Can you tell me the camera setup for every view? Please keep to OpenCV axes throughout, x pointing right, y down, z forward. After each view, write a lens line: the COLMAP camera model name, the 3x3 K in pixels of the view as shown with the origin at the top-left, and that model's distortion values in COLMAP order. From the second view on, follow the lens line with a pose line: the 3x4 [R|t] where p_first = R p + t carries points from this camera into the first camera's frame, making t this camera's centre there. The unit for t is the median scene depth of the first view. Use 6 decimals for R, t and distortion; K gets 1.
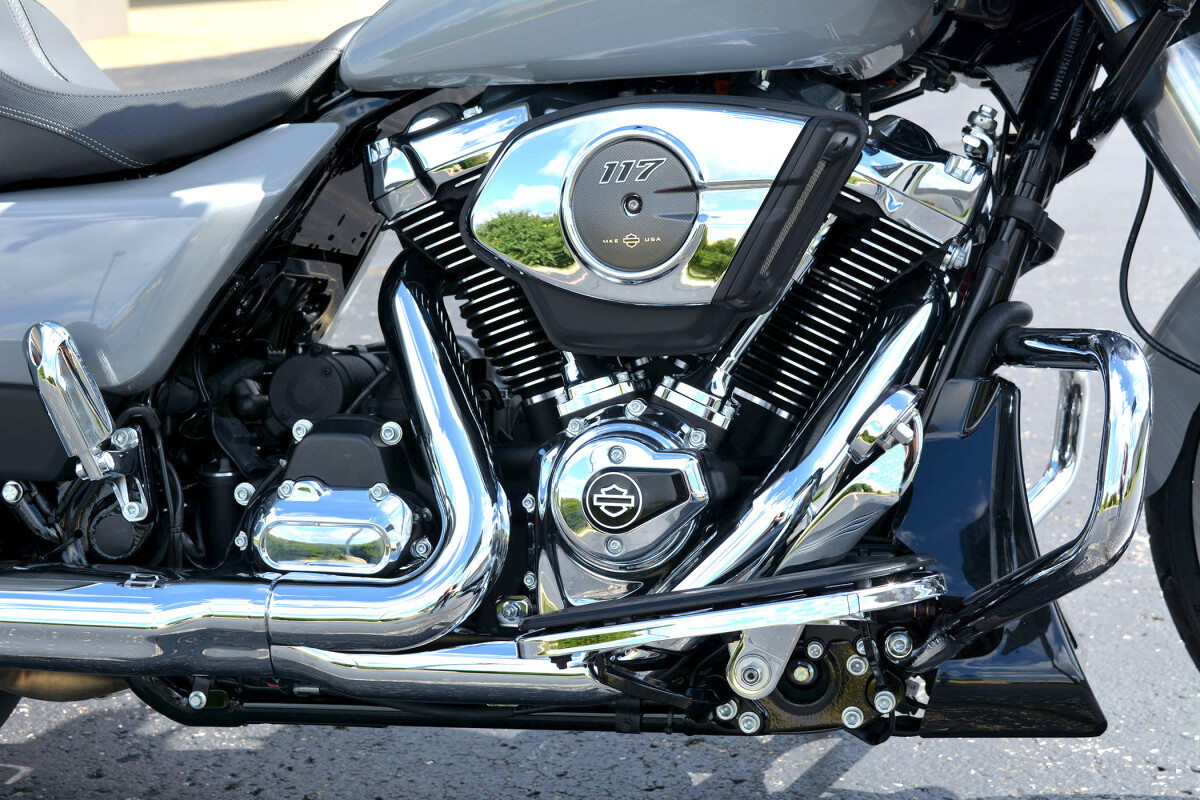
lens RADIAL K [[1863.9, 0, 596.4], [0, 1863.9, 393.1], [0, 0, 1]] dist [0.028692, 0.000000]
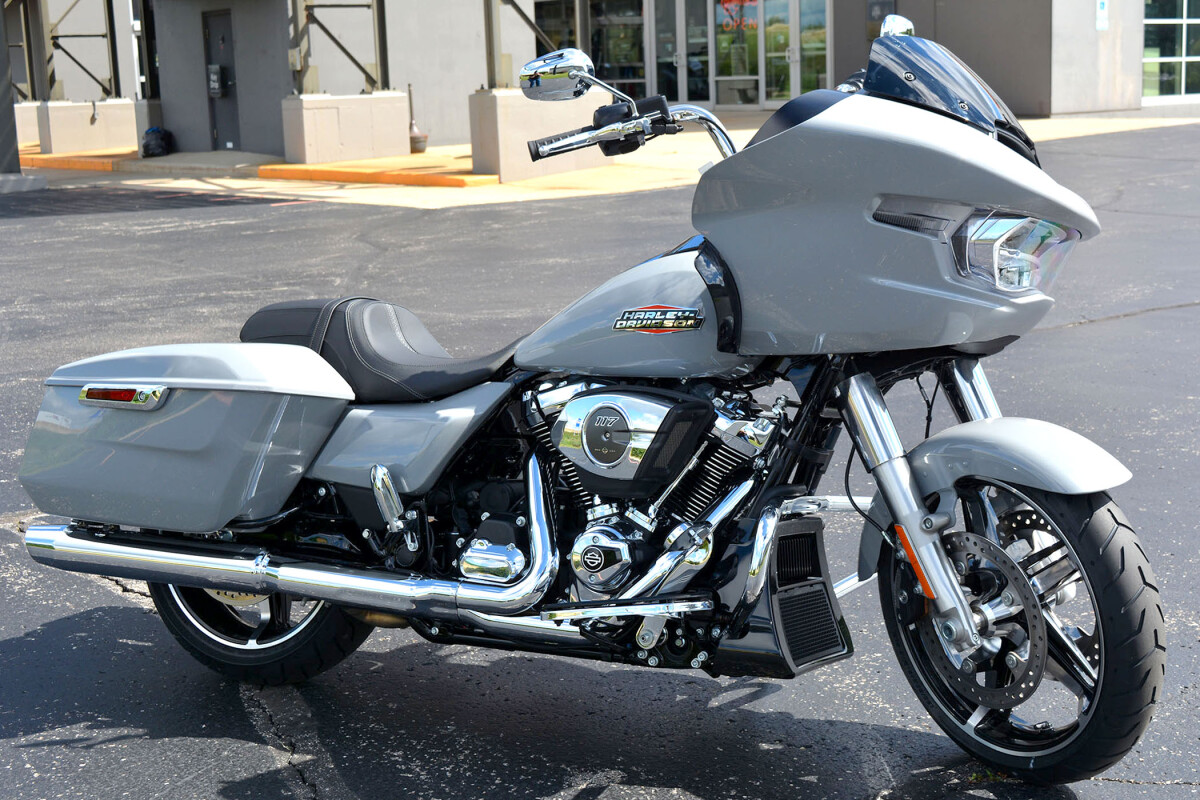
lens RADIAL K [[1619.4, 0, 609.4], [0, 1619.4, 401.9], [0, 0, 1]] dist [-0.052390, 0.000000]
pose [[0.968184, 0.059286, -0.243117, 0.477237], [-0.066268, 0.997588, -0.020634, -0.092661], [0.241307, 0.036089, 0.969778, -0.916922]]
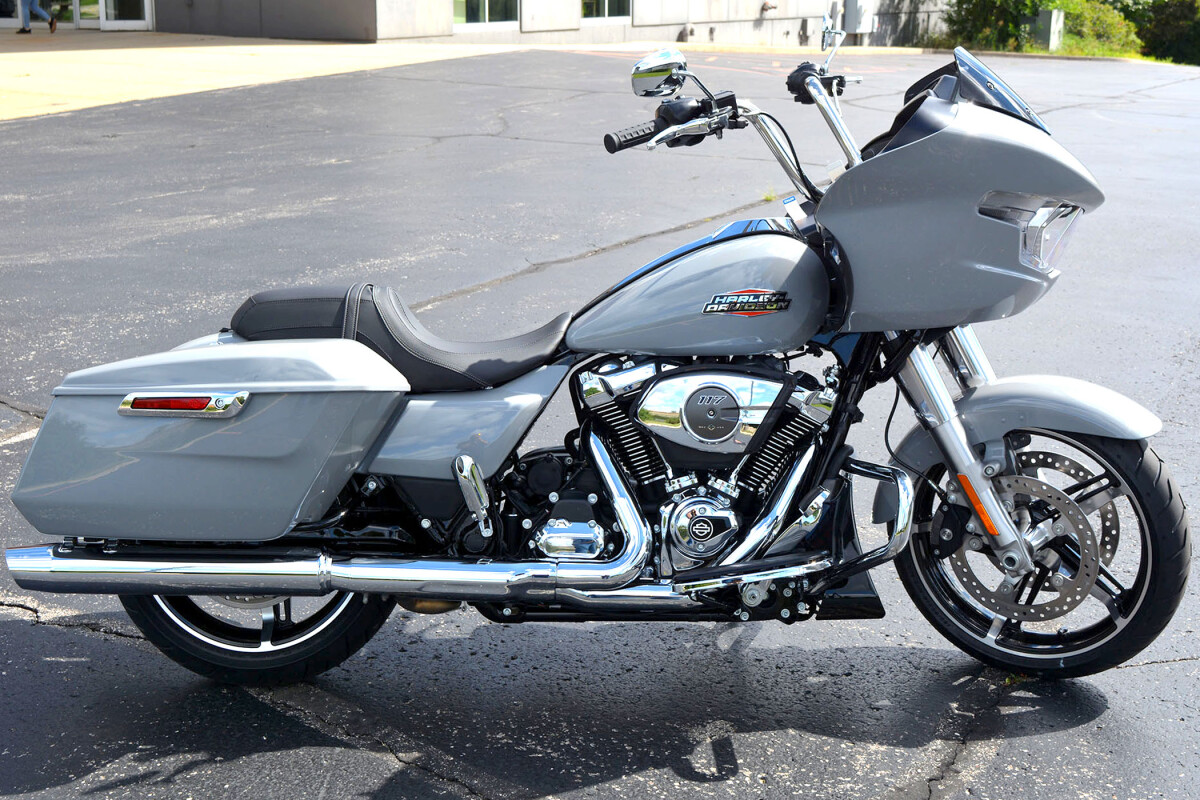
lens RADIAL K [[1549.8, 0, 595.6], [0, 1549.8, 387.8], [0, 0, 1]] dist [-0.041961, 0.000000]
pose [[0.986633, 0.004950, 0.162883, -0.438323], [-0.006945, 0.999908, 0.011680, -0.145602], [-0.162810, -0.012655, 0.986576, -0.967762]]
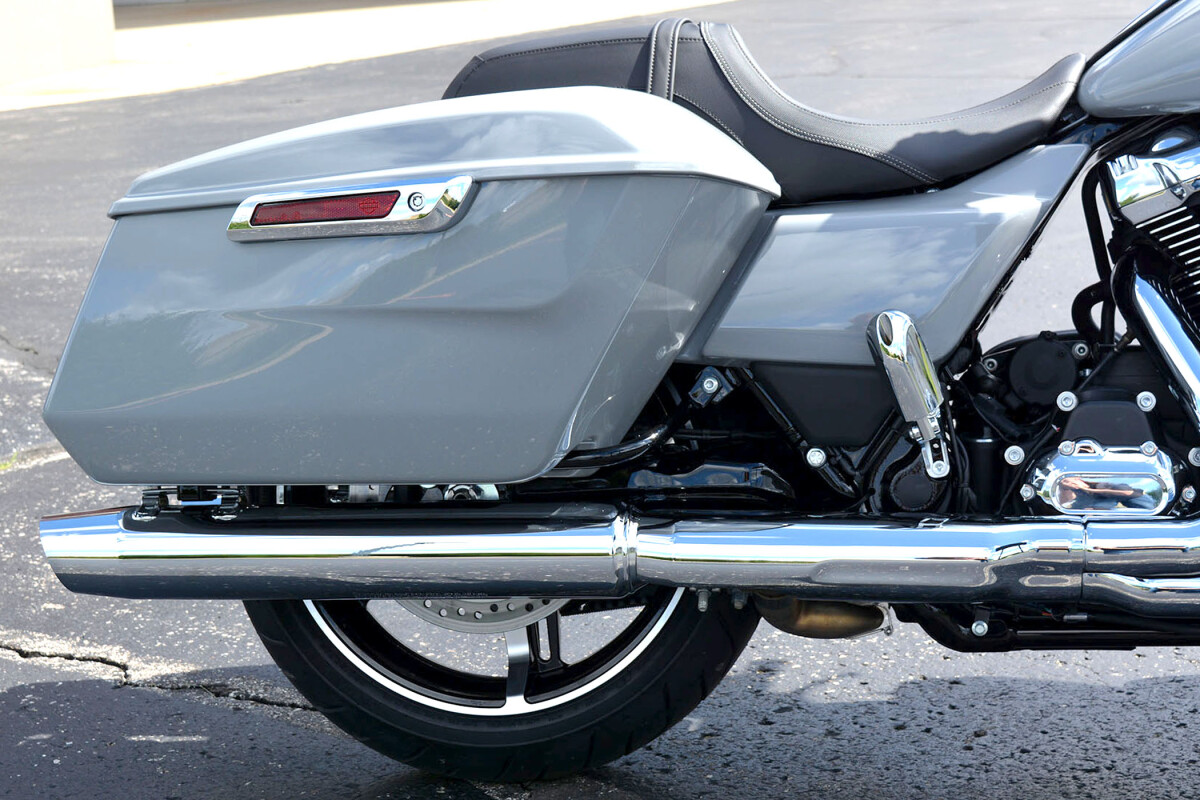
lens RADIAL K [[2150.9, 0, 590.1], [0, 2150.9, 406.9], [0, 0, 1]] dist [-0.033985, 0.000000]
pose [[0.999820, -0.016059, -0.010129, -0.463030], [0.015899, 0.999750, -0.015715, 0.042117], [0.010379, 0.015551, 0.999825, -0.389589]]
